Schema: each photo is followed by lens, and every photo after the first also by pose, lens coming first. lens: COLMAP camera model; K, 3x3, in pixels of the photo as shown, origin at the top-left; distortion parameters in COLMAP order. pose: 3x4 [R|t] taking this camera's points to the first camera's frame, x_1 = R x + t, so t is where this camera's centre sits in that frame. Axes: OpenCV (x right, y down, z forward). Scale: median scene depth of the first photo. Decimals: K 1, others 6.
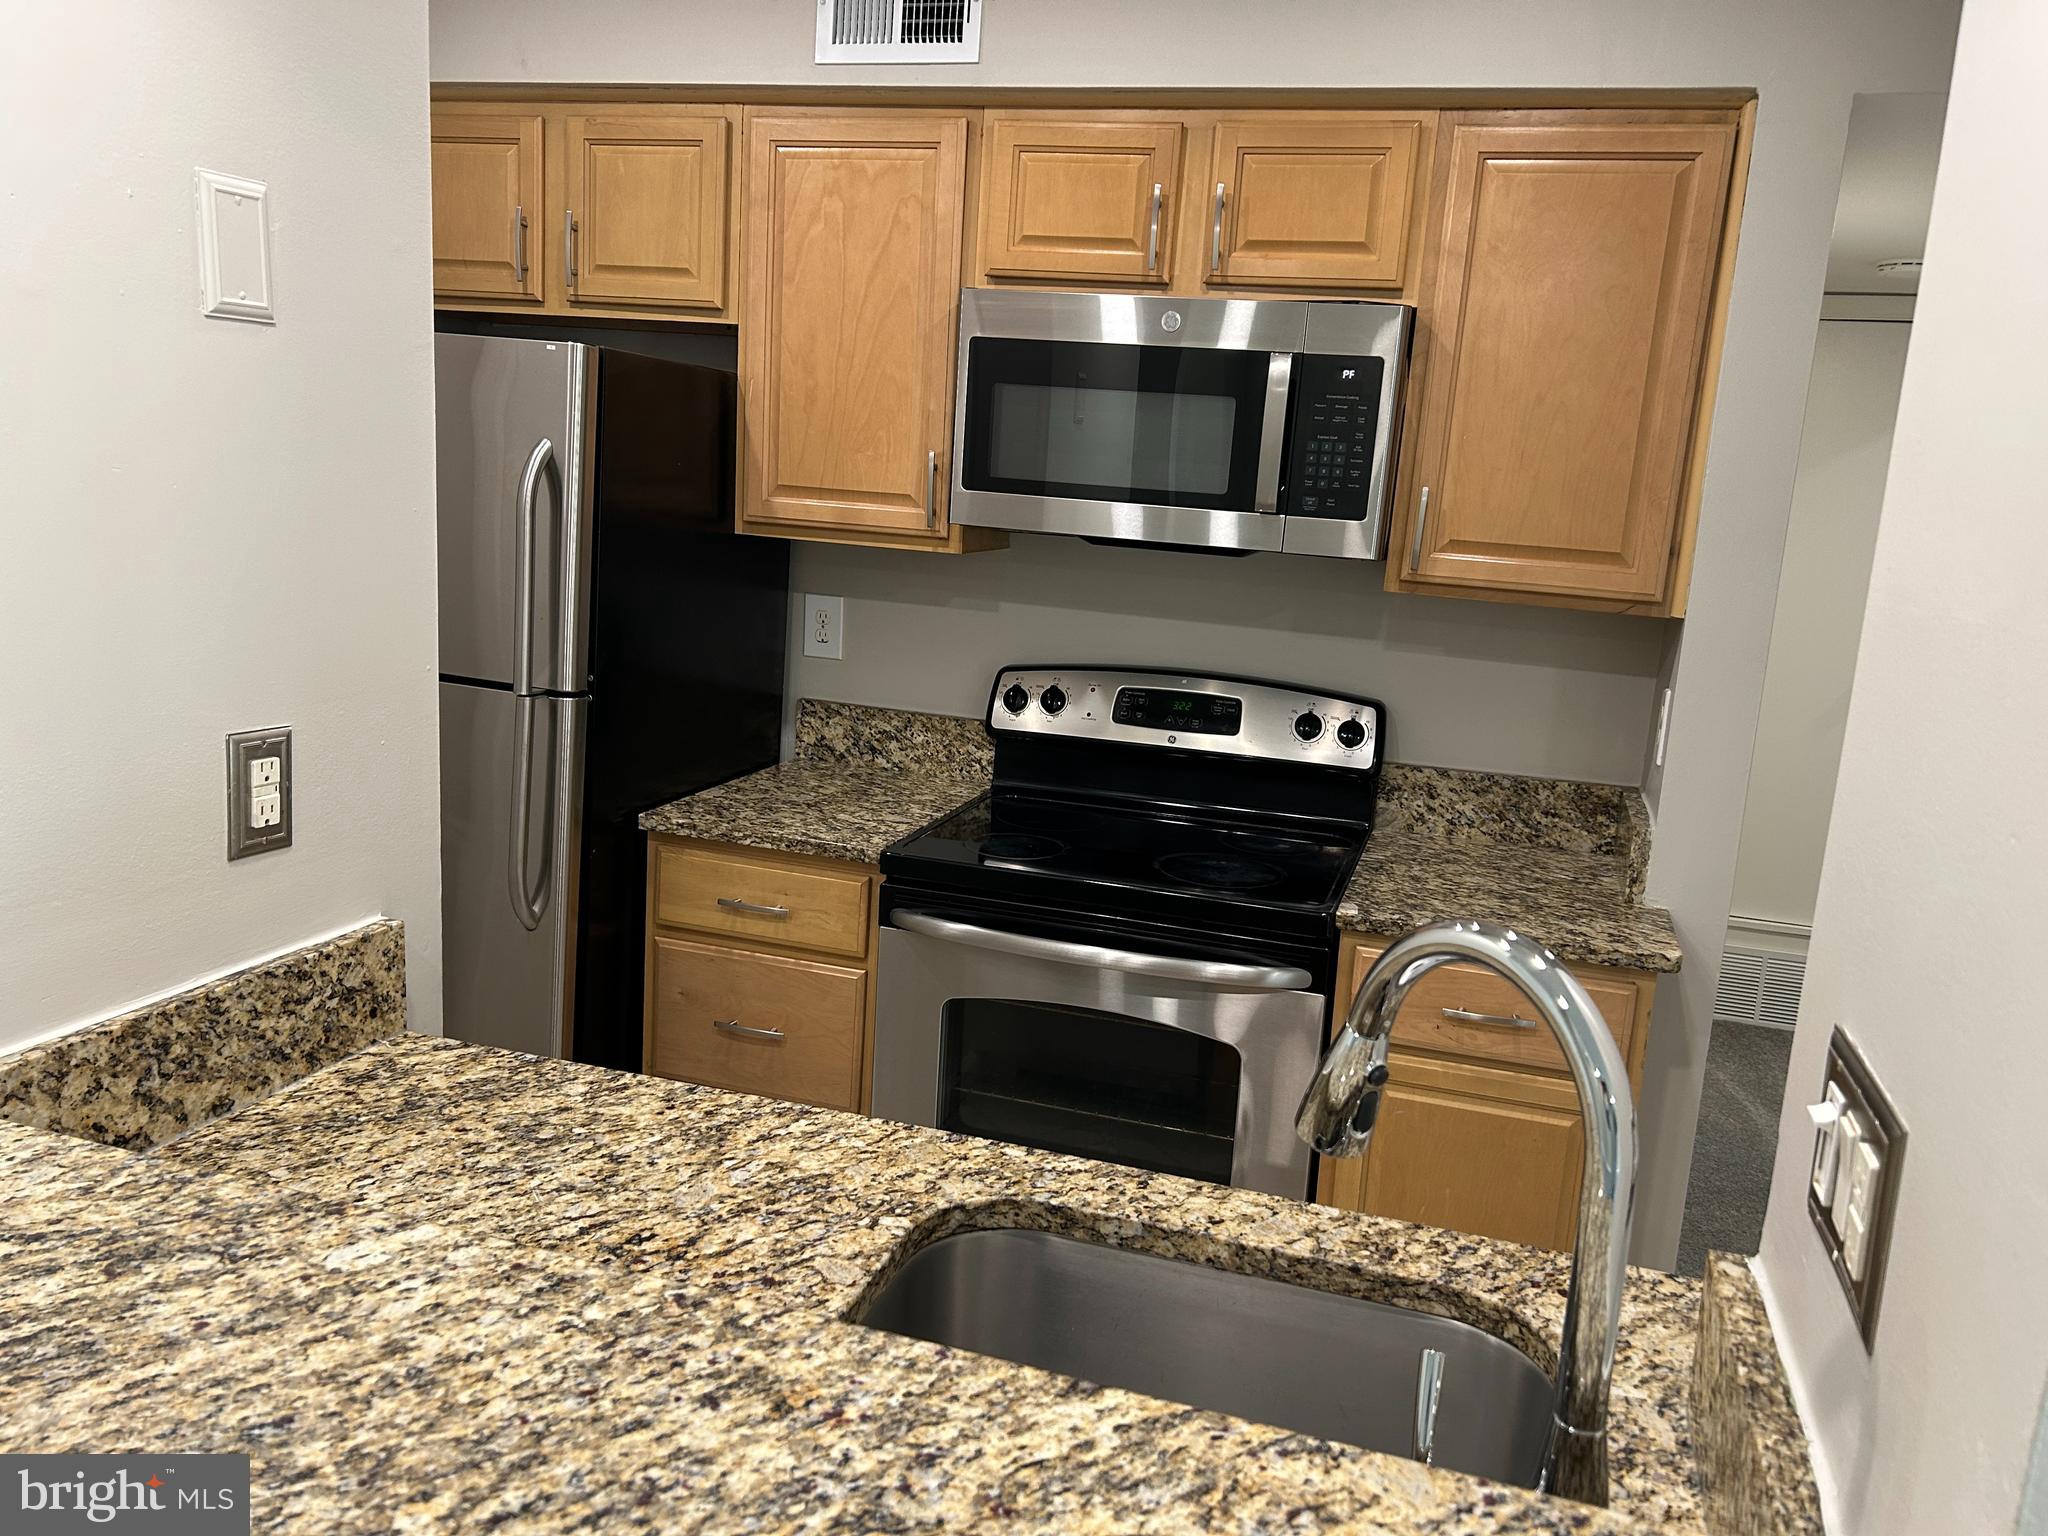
lens RADIAL K [[1546.9, 0, 1035.7], [0, 1546.9, 764.2], [0, 0, 1]] dist [0.055612, -0.049295]
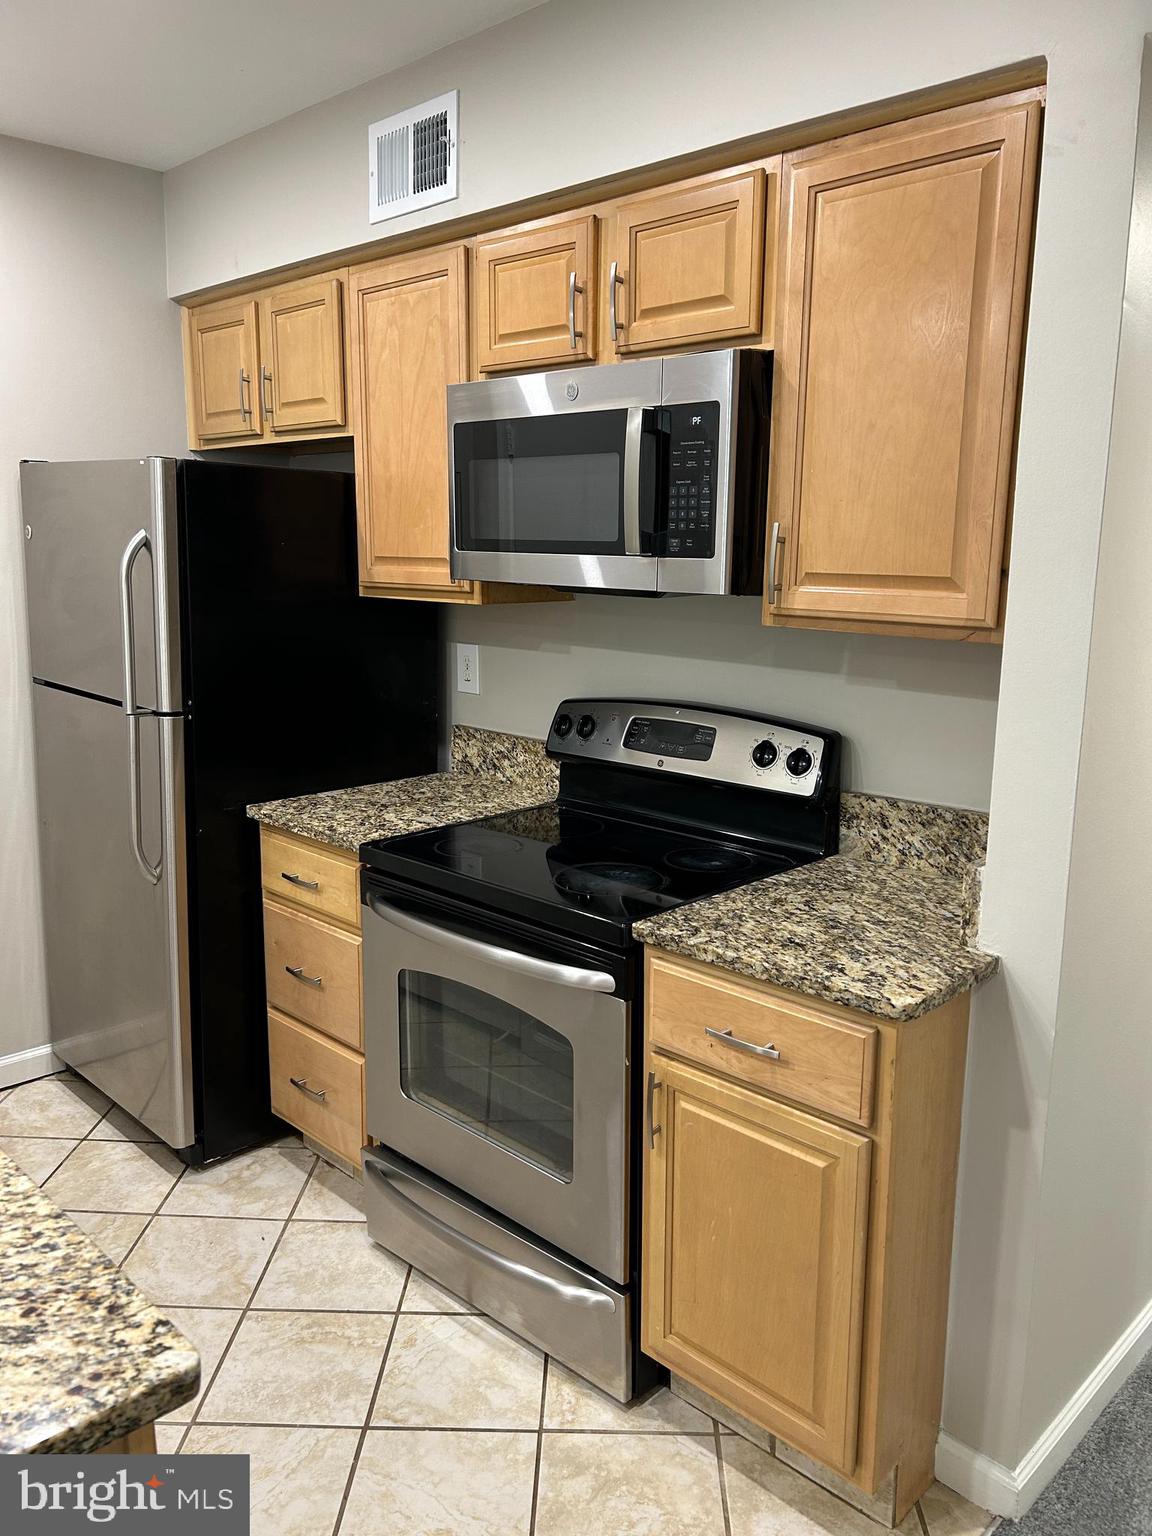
lens RADIAL K [[1160.2, 0, 560.5], [0, 1160.2, 768.9], [0, 0, 1]] dist [0.055612, -0.049295]
pose [[0.884217, 0.031748, -0.465997, 0.450703], [-0.039469, 0.999198, -0.006816, -0.003428], [0.465406, 0.024419, 0.884760, 0.232583]]
